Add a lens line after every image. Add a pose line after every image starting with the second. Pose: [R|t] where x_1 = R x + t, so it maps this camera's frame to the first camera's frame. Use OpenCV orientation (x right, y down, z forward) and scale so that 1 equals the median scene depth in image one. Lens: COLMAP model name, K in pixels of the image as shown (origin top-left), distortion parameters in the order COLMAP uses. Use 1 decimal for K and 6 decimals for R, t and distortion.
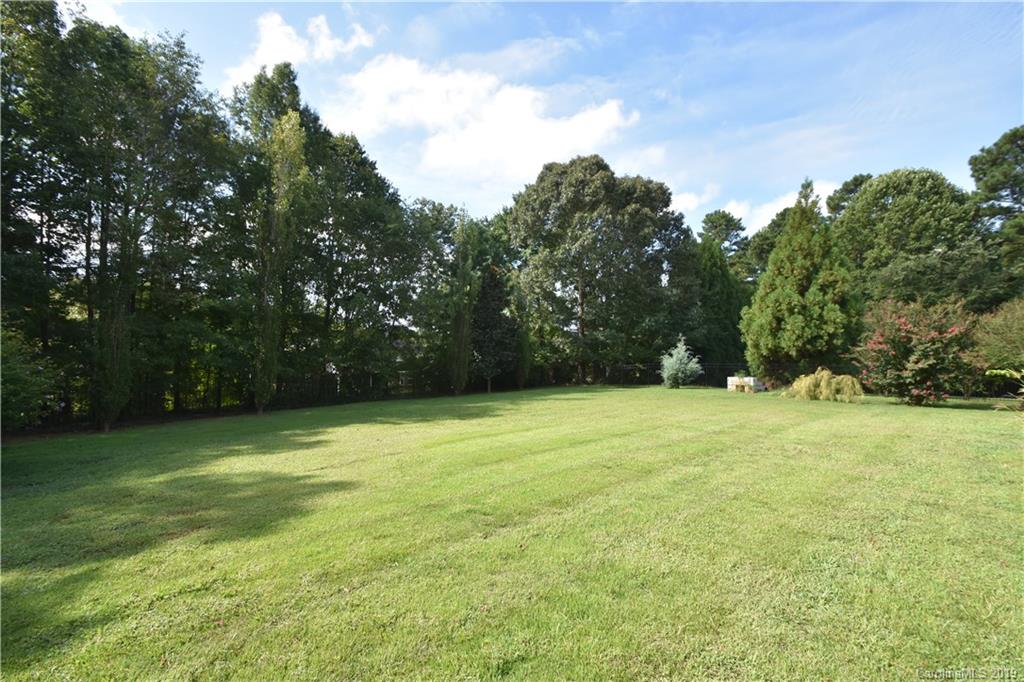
lens RADIAL K [[446.8, 0, 515.2], [0, 446.8, 341.0], [0, 0, 1]] dist [0.012839, -0.017232]
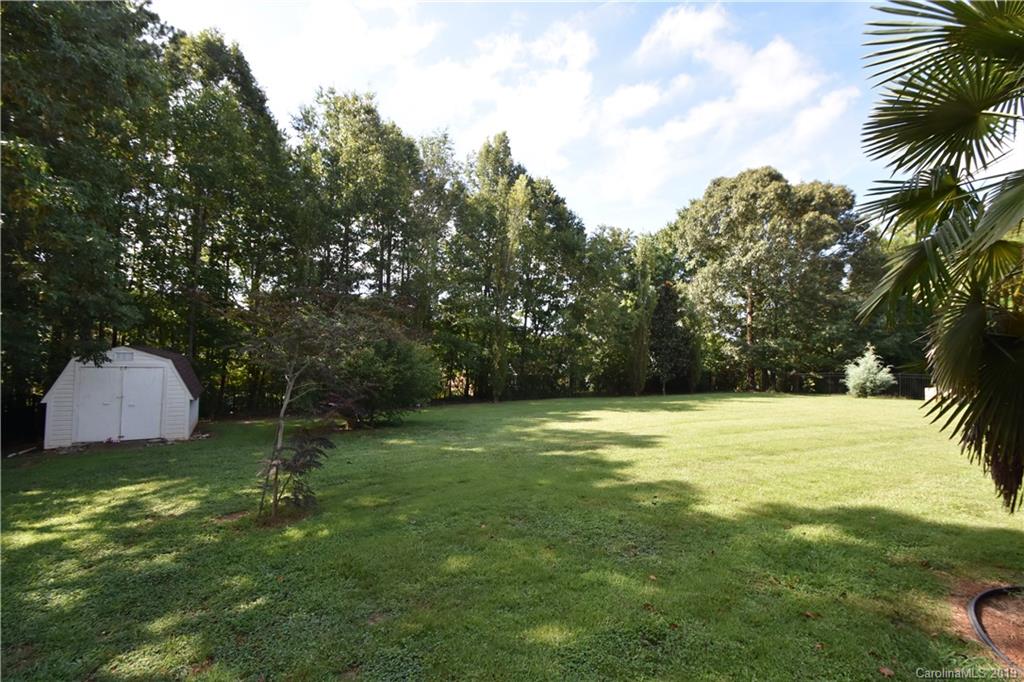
lens RADIAL K [[444.4, 0, 516.5], [0, 444.4, 339.7], [0, 0, 1]] dist [0.028909, -0.016624]
pose [[0.954728, 0.004331, -0.297450, -0.064908], [-0.007963, 0.999908, -0.011003, -0.005070], [0.297375, 0.012873, 0.954674, -0.149619]]
